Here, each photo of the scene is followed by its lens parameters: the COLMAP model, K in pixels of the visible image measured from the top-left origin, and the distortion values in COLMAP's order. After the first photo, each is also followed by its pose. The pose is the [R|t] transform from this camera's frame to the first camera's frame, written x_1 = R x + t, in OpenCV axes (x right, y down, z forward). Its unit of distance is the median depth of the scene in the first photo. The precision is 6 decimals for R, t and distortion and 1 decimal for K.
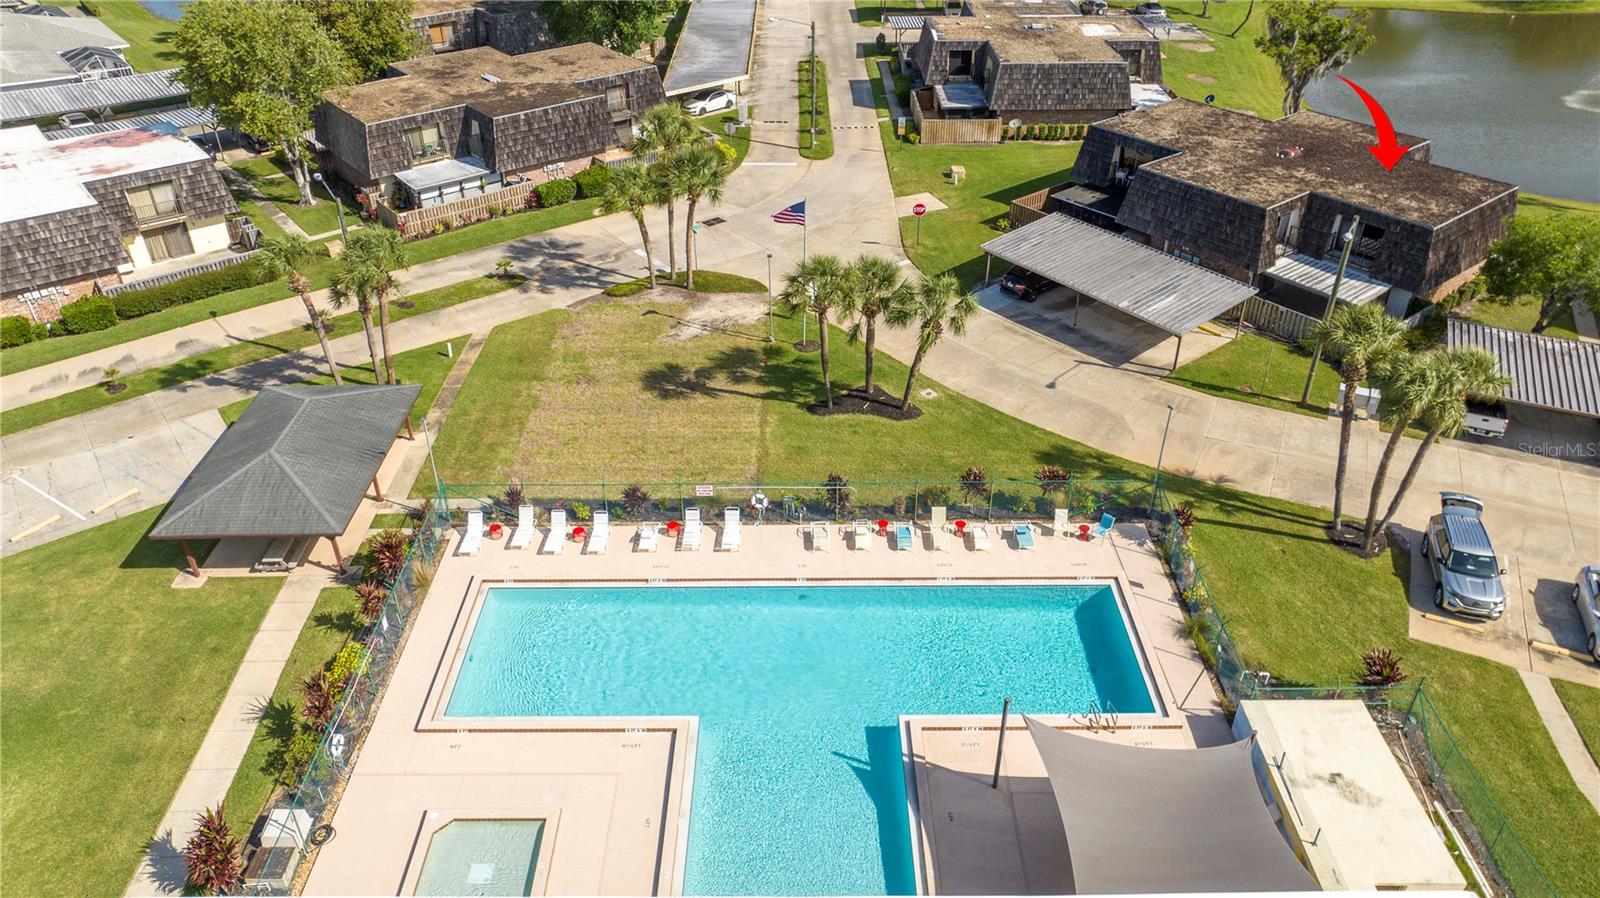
lens RADIAL K [[1128.3, 0, 800.0], [0, 1128.3, 449.0], [0, 0, 1]] dist [-0.026633, 0.000109]
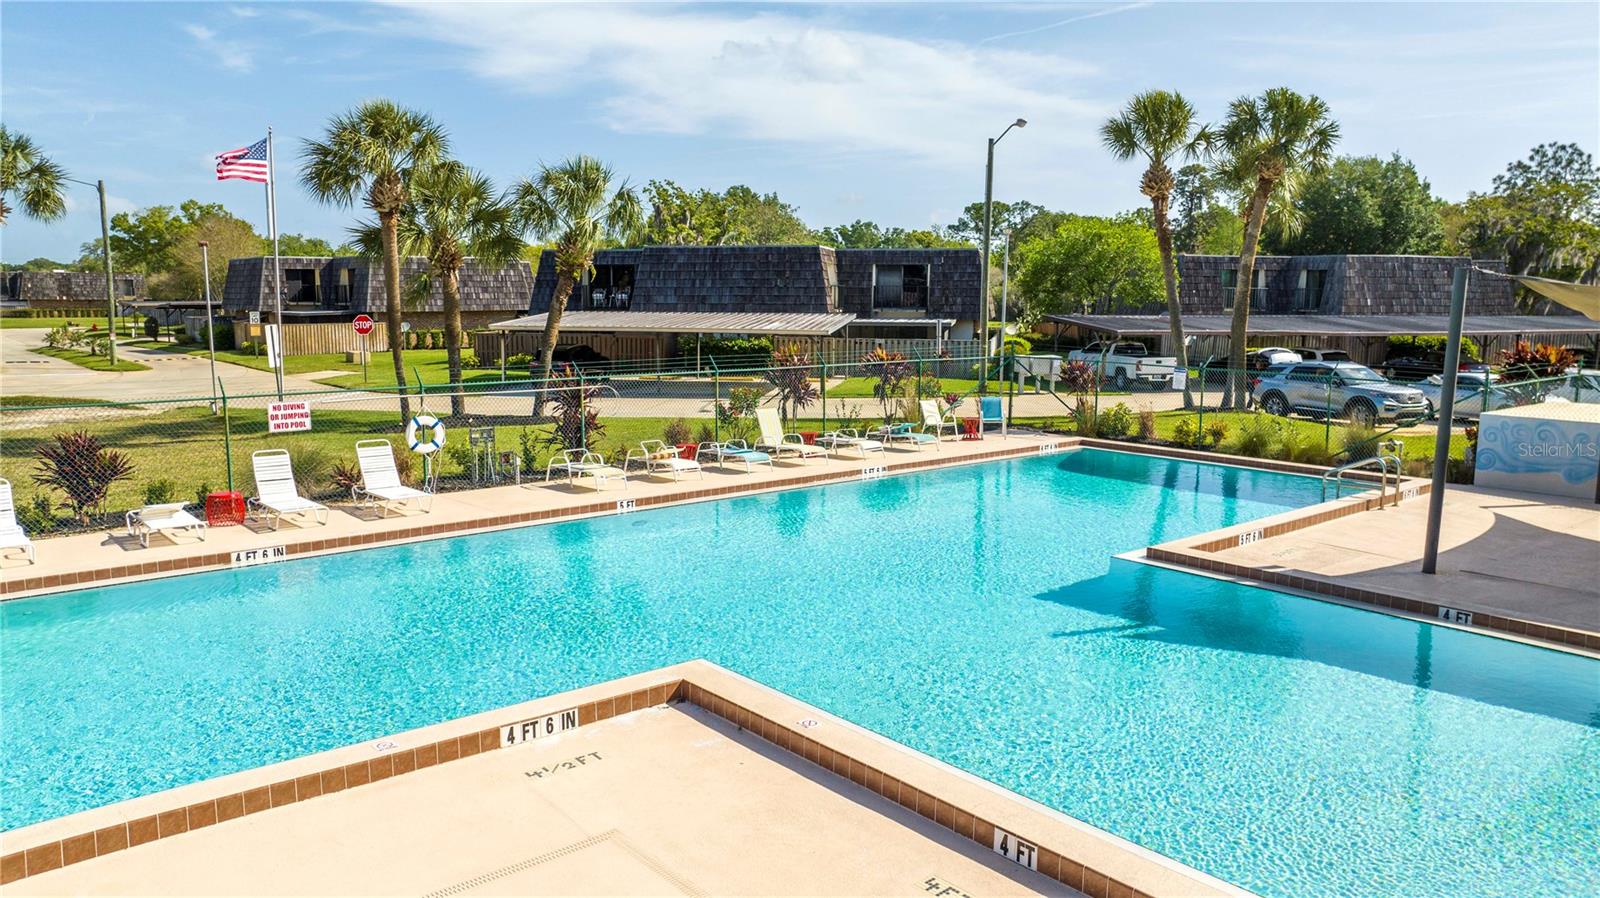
lens RADIAL K [[1125.4, 0, 800.0], [0, 1125.4, 449.0], [0, 0, 1]] dist [-0.014807, -0.002095]
pose [[0.765410, -0.080863, 0.638443, -0.137281], [0.345308, 0.888771, -0.301411, 0.157236], [-0.543056, 0.451163, 0.708196, 0.421085]]
